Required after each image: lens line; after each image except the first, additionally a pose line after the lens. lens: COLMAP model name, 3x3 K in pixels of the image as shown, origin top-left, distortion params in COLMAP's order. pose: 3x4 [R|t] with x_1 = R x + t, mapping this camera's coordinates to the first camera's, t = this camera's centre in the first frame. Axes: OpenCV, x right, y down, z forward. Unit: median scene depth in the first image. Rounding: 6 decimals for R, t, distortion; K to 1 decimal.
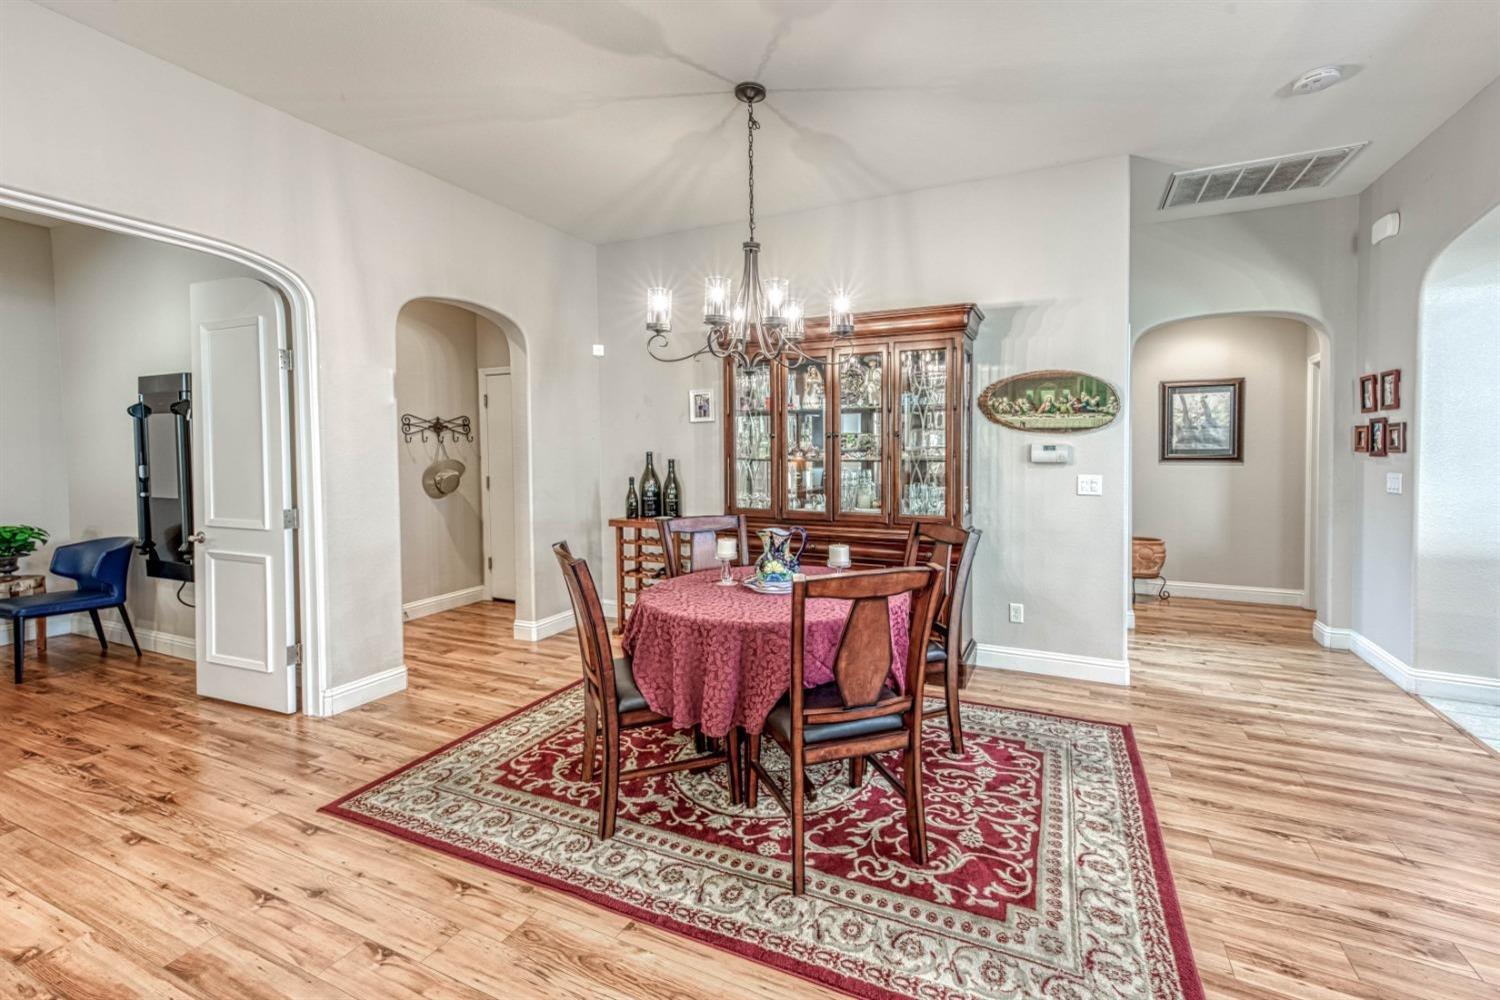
lens RADIAL K [[598.6, 0, 699.3], [0, 598.6, 466.6], [0, 0, 1]] dist [0.008292, 0.002104]
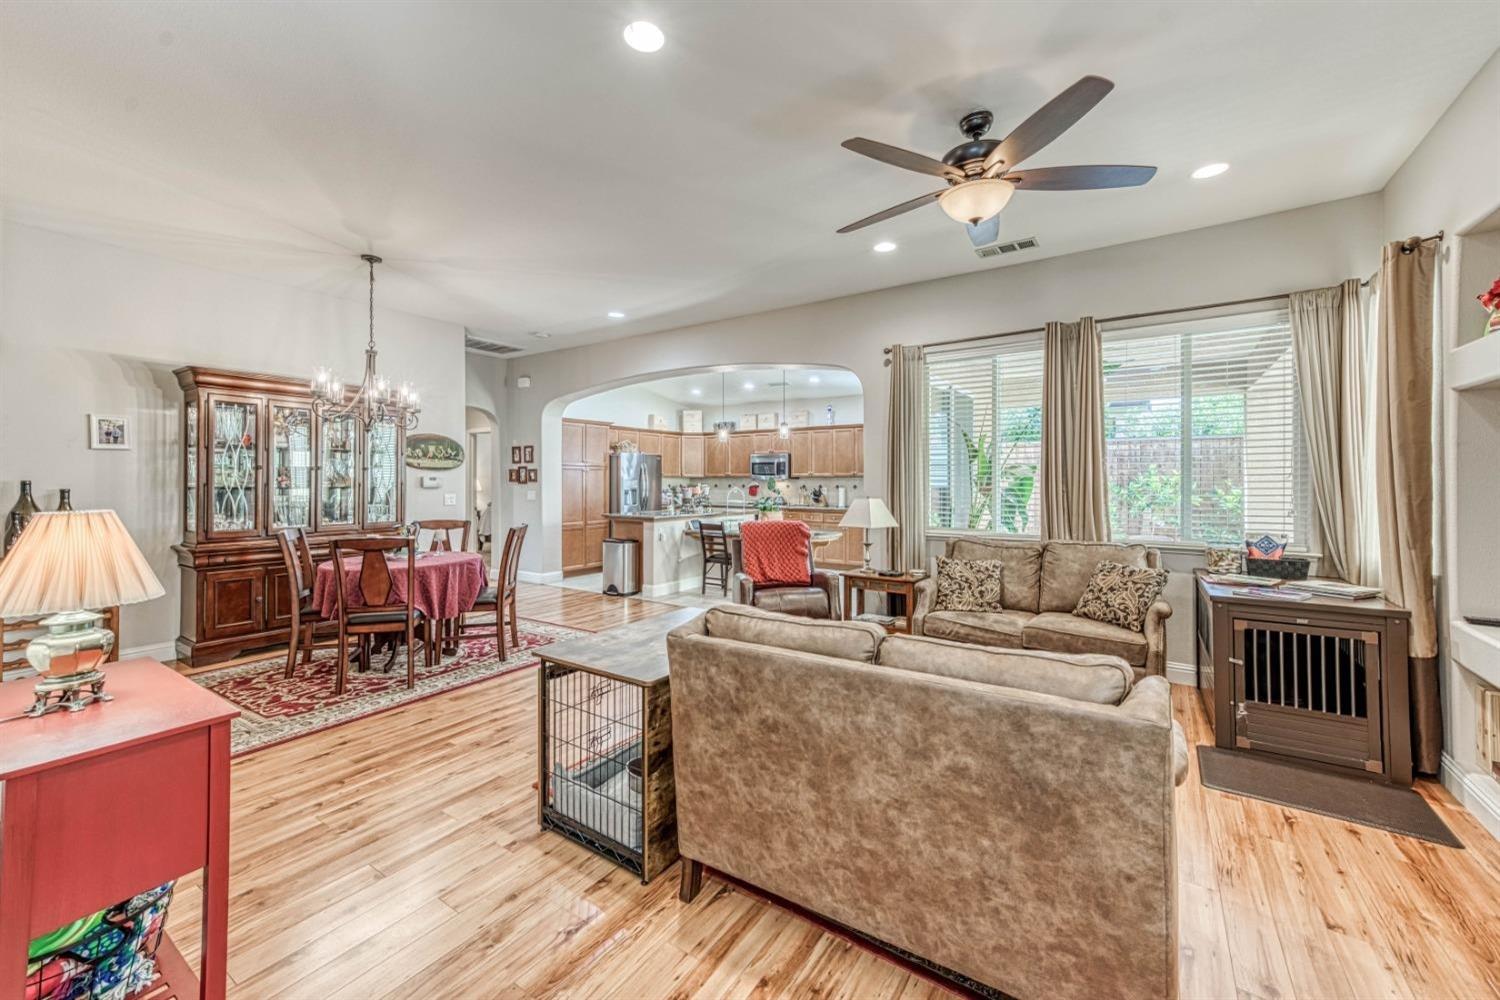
lens RADIAL K [[598.6, 0, 751.4], [0, 598.6, 471.2], [0, 0, 1]] dist [0.008292, 0.002104]
pose [[0.161686, 0.018822, 0.986663, -0.987409], [0.026853, 0.999364, -0.023465, 0.012102], [-0.986477, 0.030288, 0.161078, -0.187792]]
